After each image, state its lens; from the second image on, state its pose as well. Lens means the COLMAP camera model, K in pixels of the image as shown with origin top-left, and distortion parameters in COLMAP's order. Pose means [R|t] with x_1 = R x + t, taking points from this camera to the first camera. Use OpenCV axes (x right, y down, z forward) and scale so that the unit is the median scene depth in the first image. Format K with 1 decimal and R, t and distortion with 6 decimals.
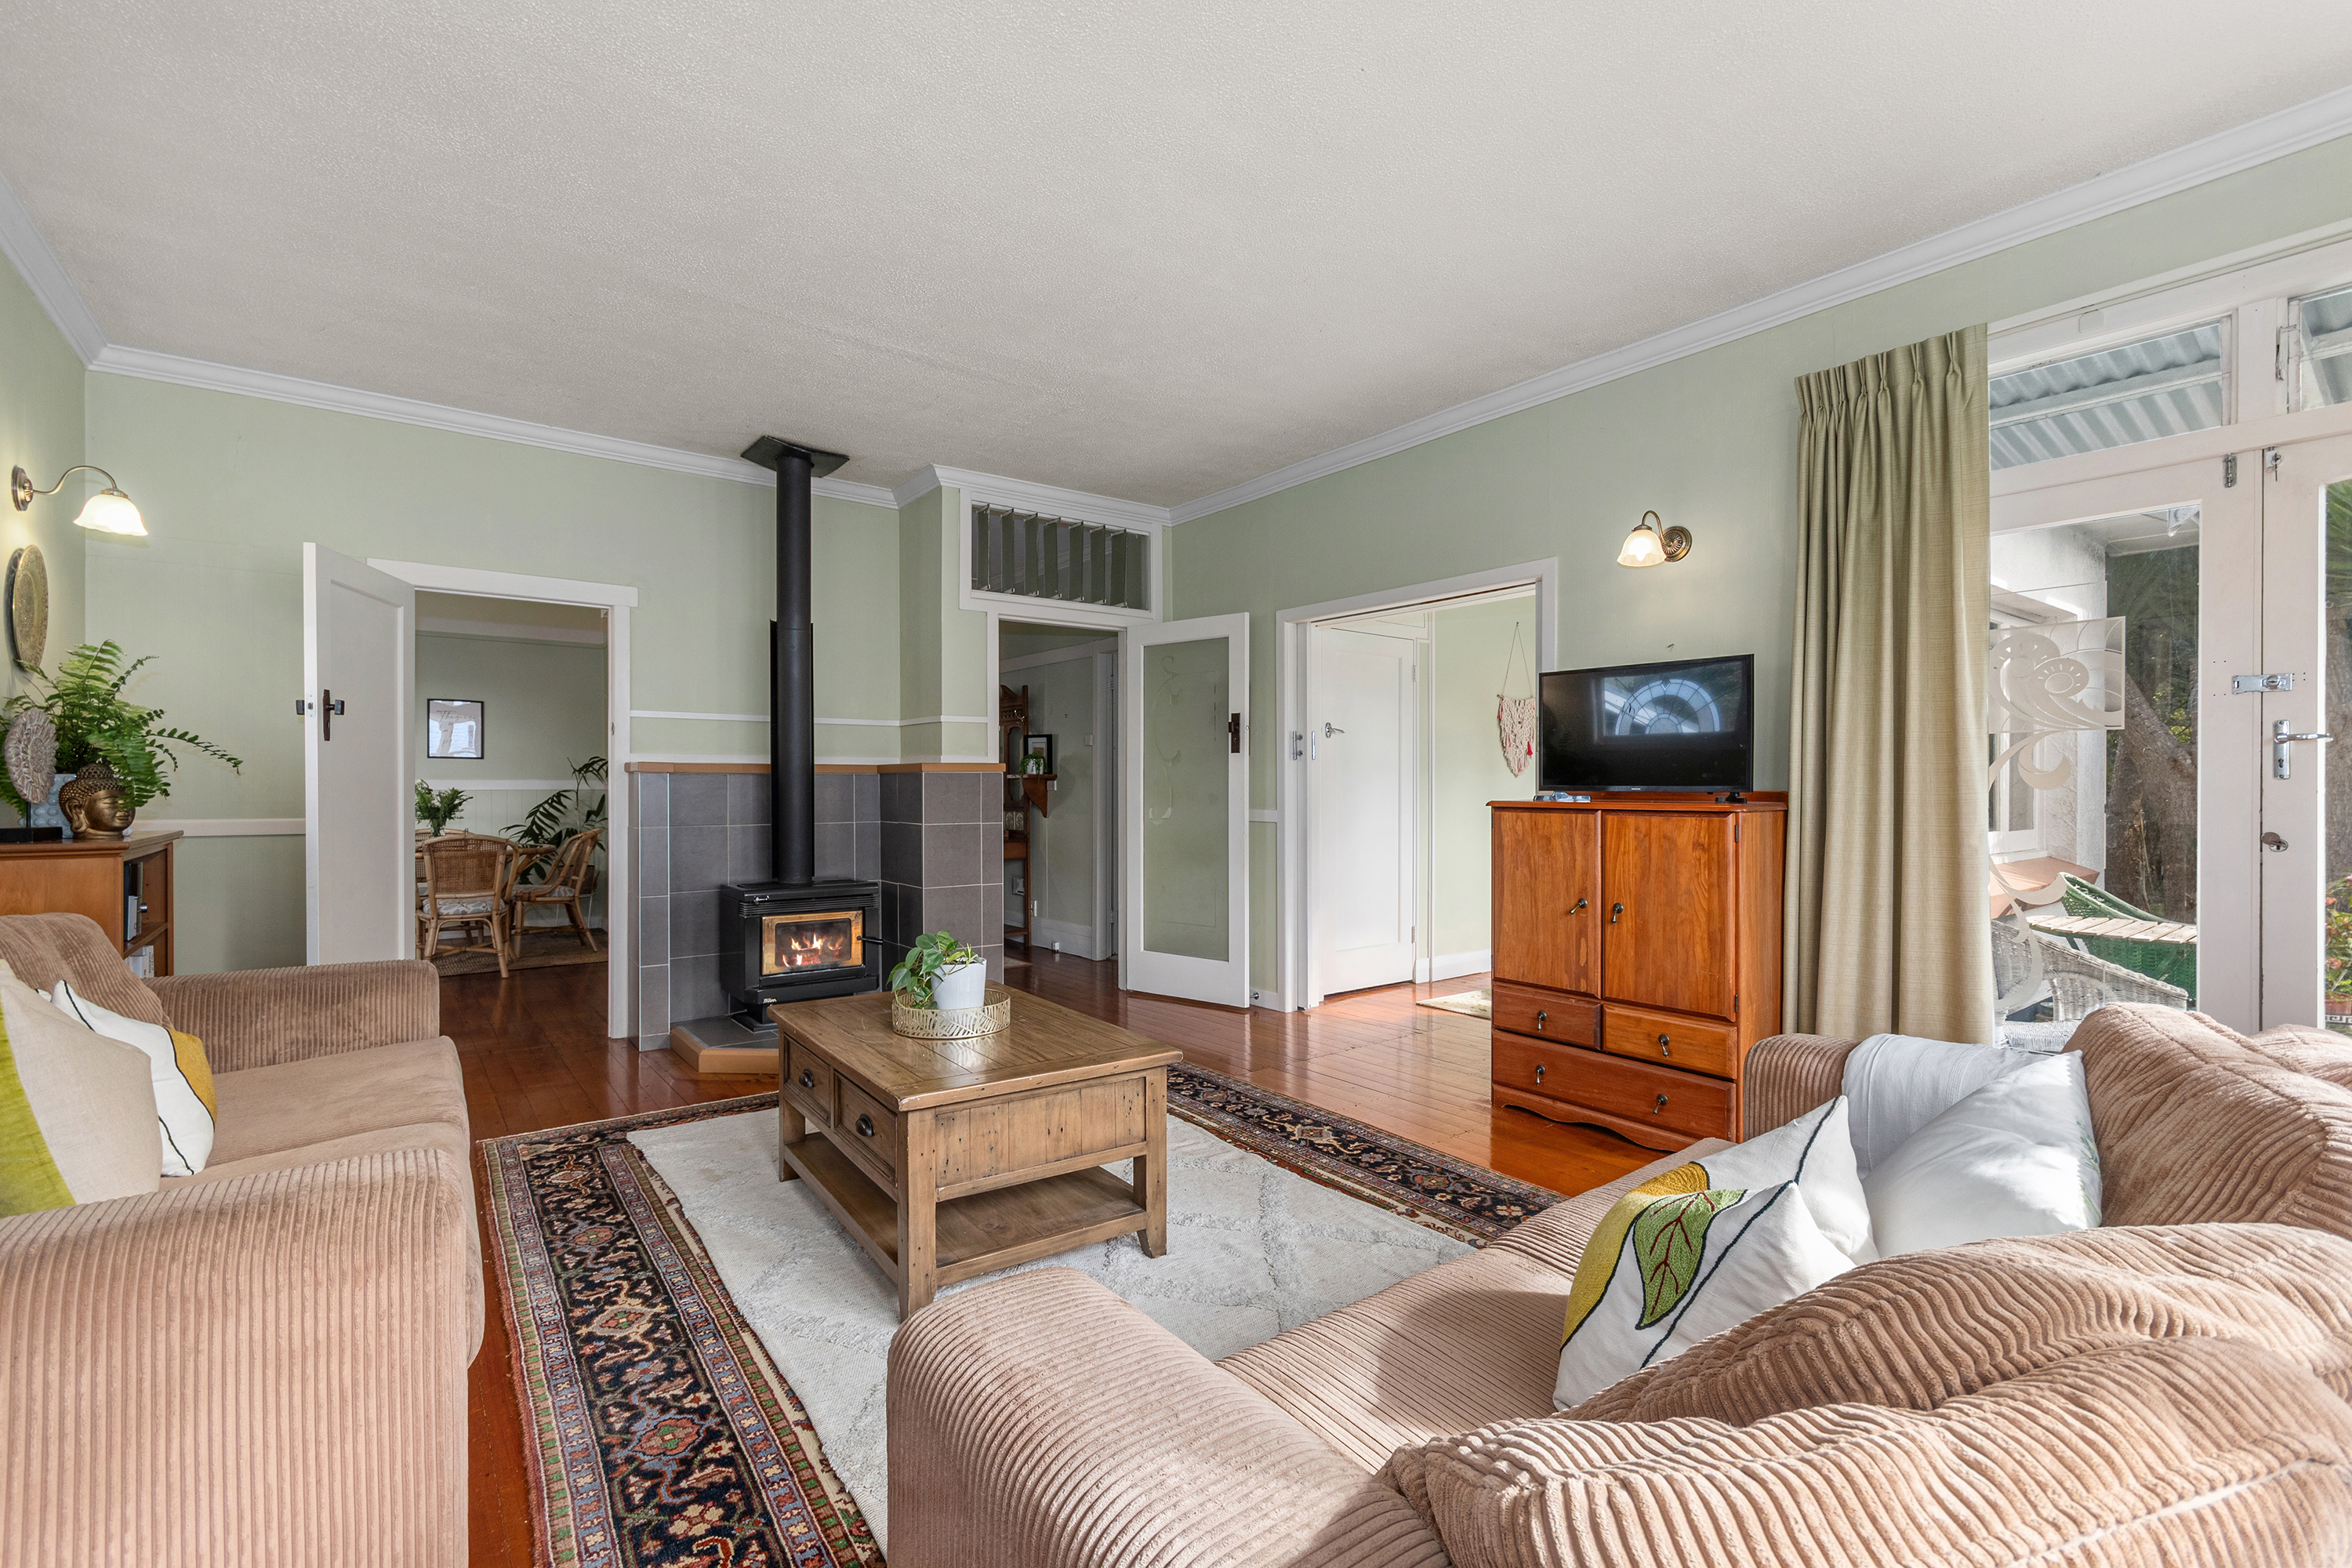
lens RADIAL K [[1014.9, 0, 1177.8], [0, 1014.9, 788.0], [0, 0, 1]] dist [-0.001427, -0.000056]
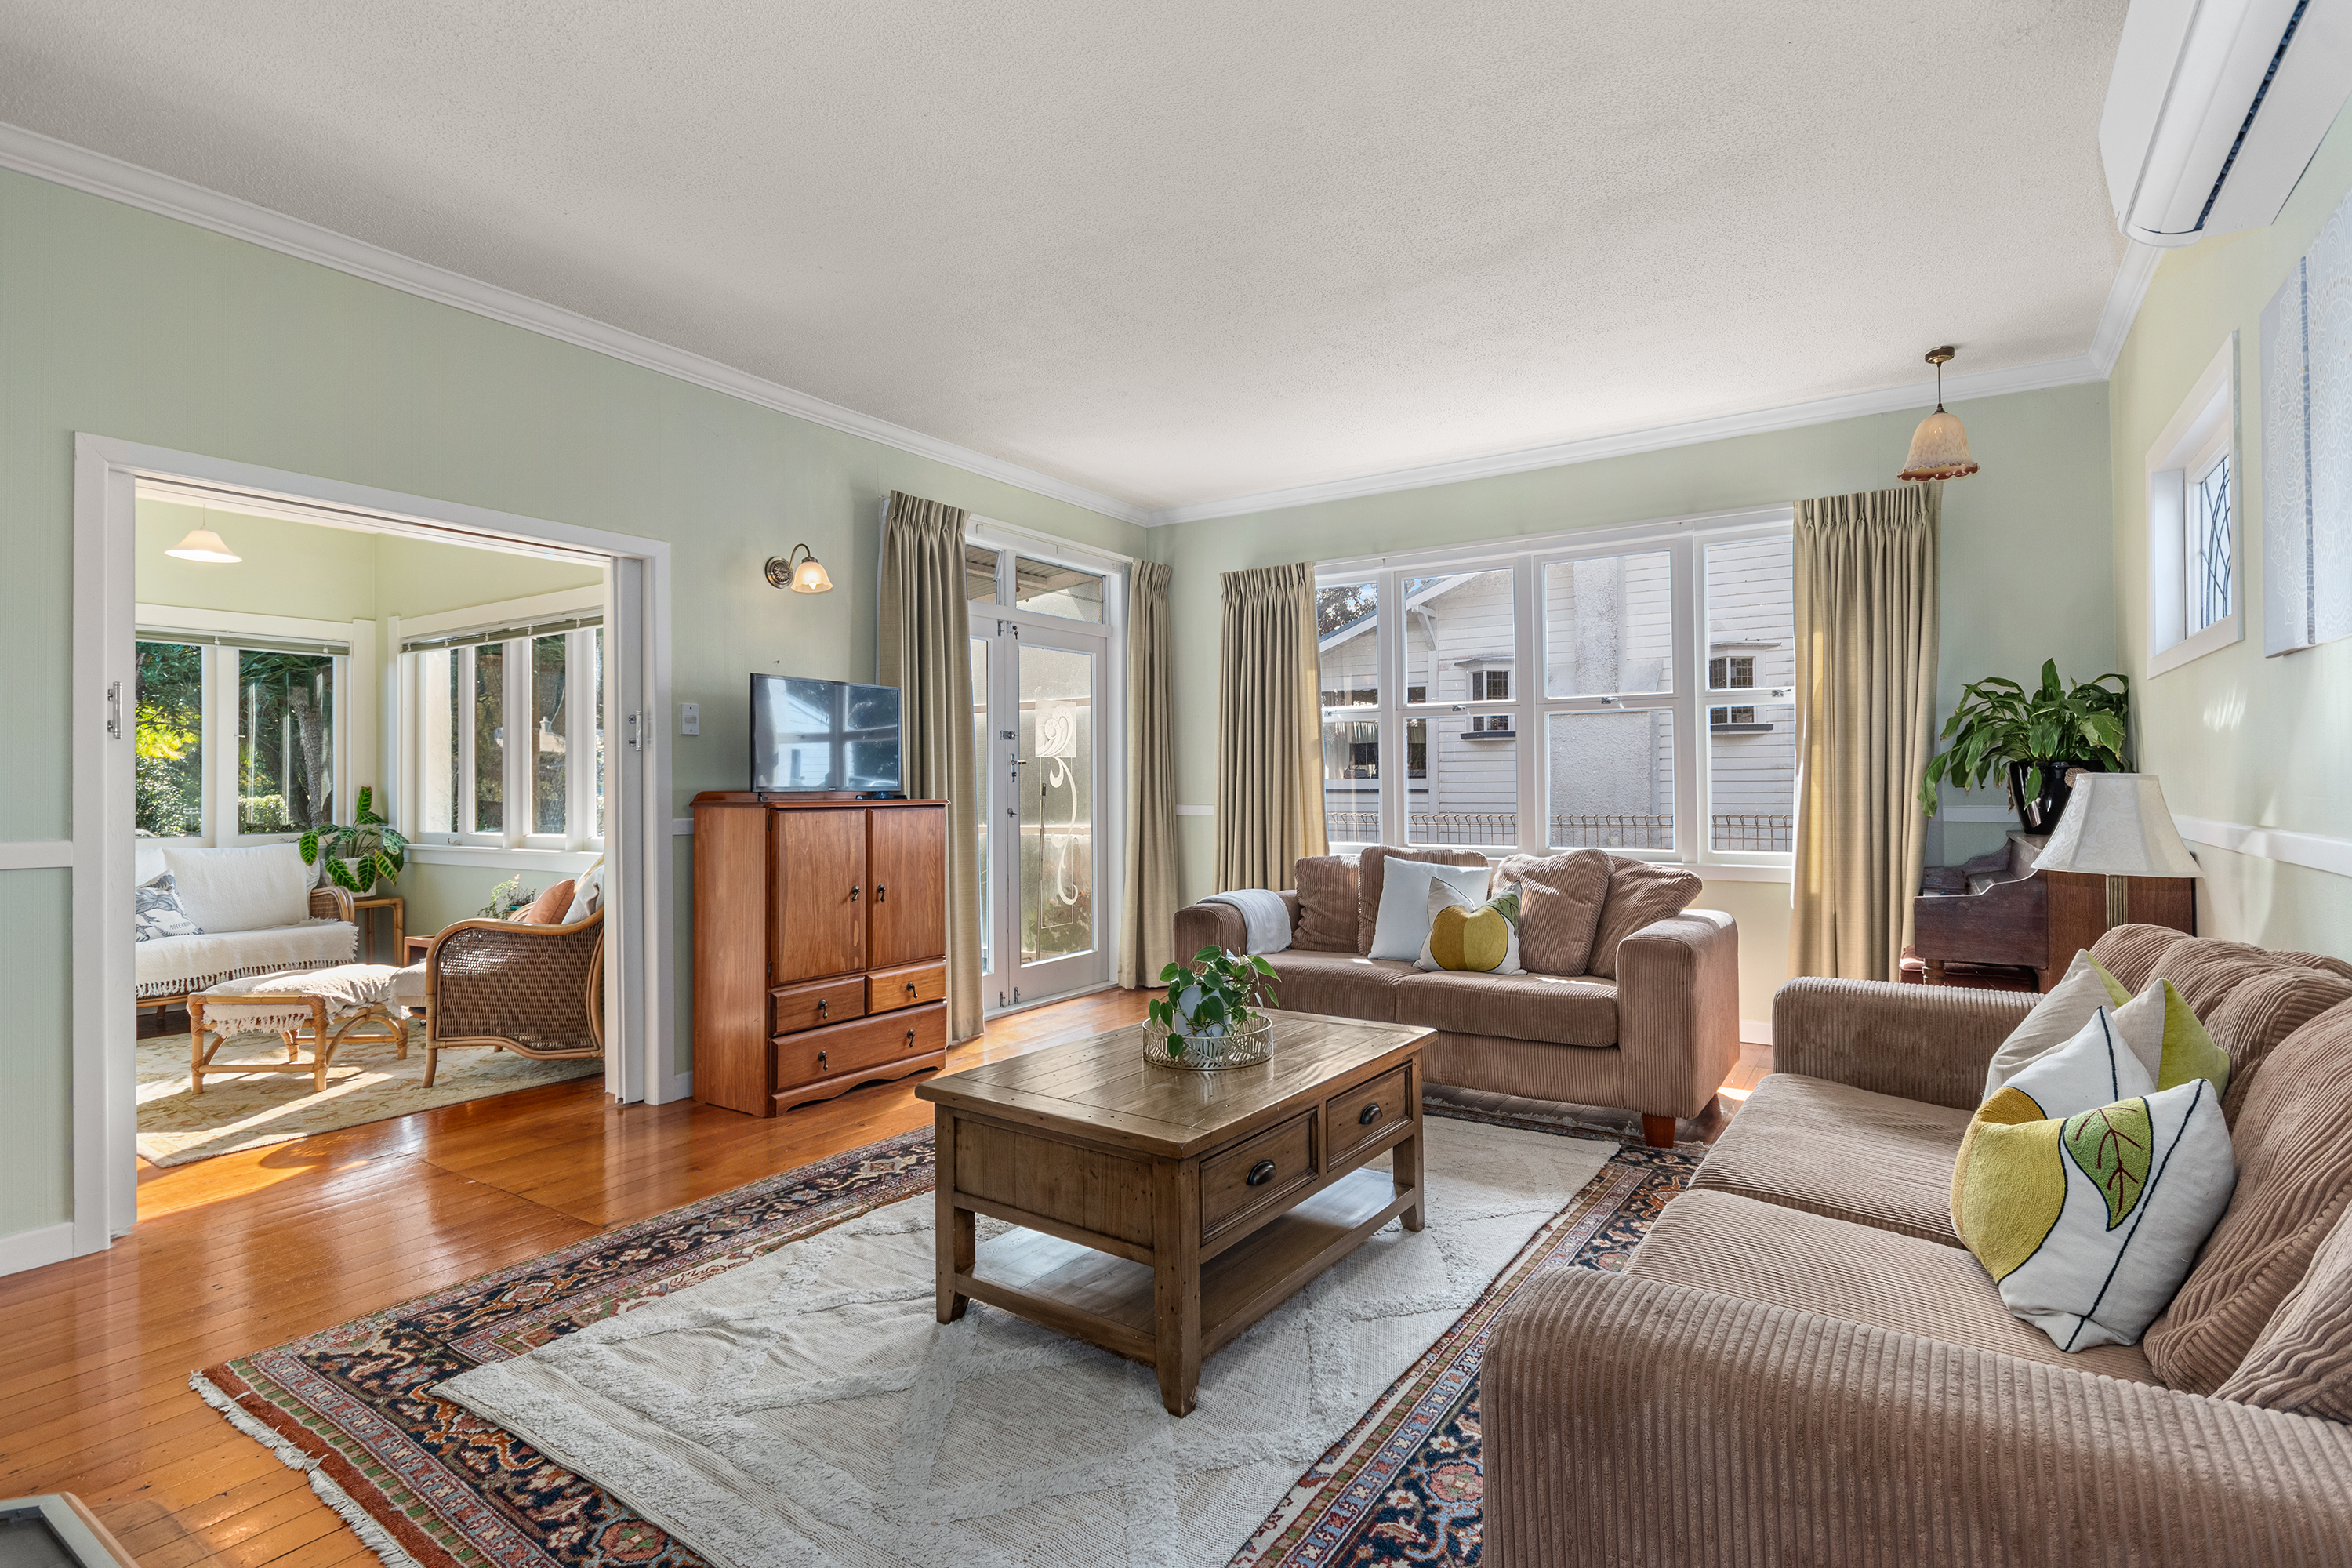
lens RADIAL K [[1125.1, 0, 1190.8], [0, 1125.1, 773.9], [0, 0, 1]] dist [-0.000355, -0.001685]
pose [[-0.321324, 0.014064, 0.946865, -0.919017], [0.011098, 0.999877, -0.011086, 0.002083], [-0.946904, 0.006946, -0.321440, 1.062127]]
